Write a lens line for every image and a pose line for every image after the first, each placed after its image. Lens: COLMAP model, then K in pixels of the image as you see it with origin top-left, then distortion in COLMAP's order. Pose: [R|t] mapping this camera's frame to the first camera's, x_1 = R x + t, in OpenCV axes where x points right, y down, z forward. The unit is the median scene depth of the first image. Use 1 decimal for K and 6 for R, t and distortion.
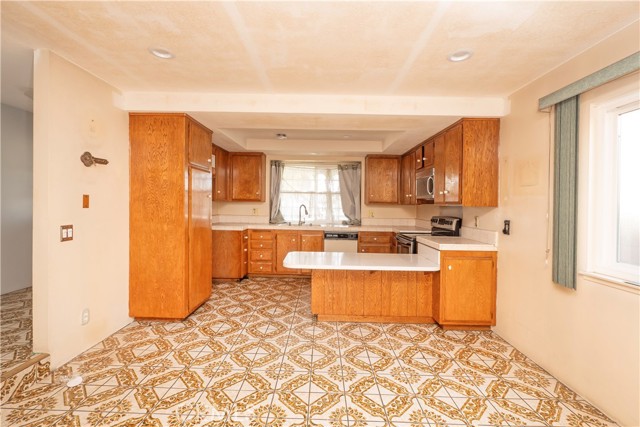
lens RADIAL K [[284.2, 0, 318.6], [0, 284.2, 209.4], [0, 0, 1]] dist [0.000210, 0.000086]
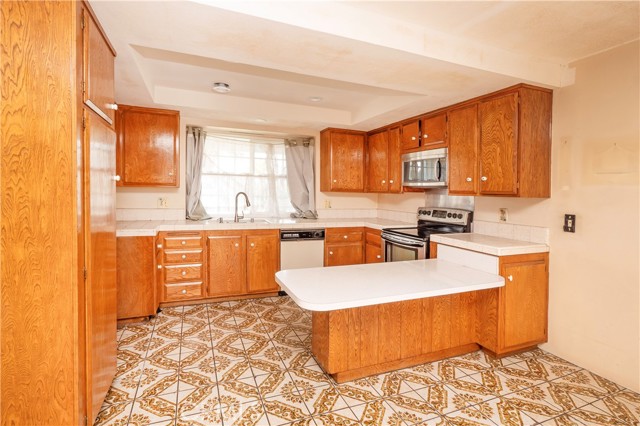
lens RADIAL K [[304.3, 0, 319.4], [0, 304.3, 197.9], [0, 0, 1]] dist [-0.001086, -0.000088]
pose [[0.921220, -0.005565, 0.389003, -0.186592], [0.001403, 0.999939, 0.010981, -0.011257], [-0.389040, -0.009570, 0.921171, 0.258700]]
